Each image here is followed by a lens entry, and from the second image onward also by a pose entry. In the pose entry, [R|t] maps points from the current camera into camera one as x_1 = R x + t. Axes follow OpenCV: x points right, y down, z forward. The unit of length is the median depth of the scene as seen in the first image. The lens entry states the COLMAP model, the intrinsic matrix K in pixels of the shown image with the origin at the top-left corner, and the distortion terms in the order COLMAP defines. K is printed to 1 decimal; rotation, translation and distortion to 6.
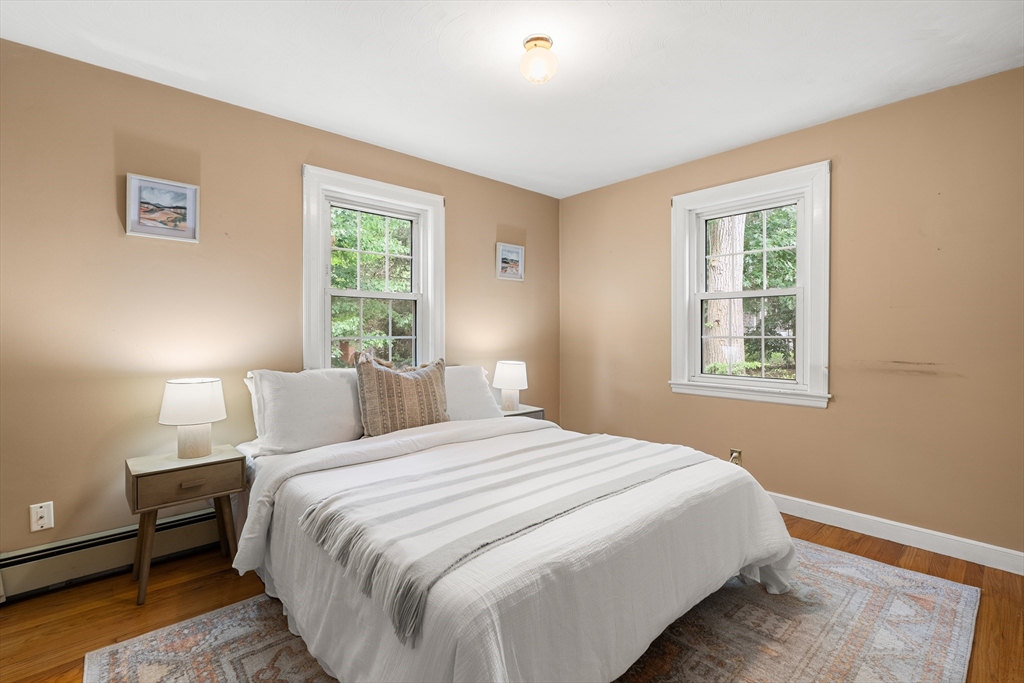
lens RADIAL K [[469.1, 0, 510.1], [0, 469.1, 337.5], [0, 0, 1]] dist [-0.005507, 0.002316]
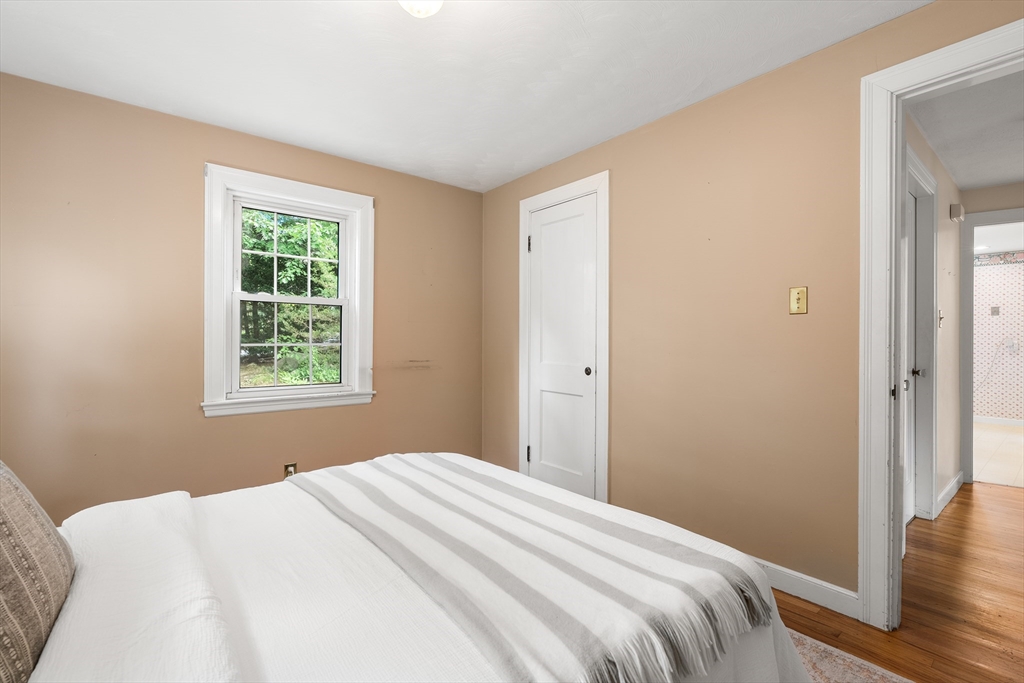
lens RADIAL K [[469.1, 0, 511.2], [0, 469.1, 343.8], [0, 0, 1]] dist [-0.005507, 0.002316]
pose [[0.050663, -0.000108, 0.998716, -0.502125], [0.013896, 0.999903, -0.000597, 0.005928], [-0.998619, 0.013908, 0.050660, 0.587653]]
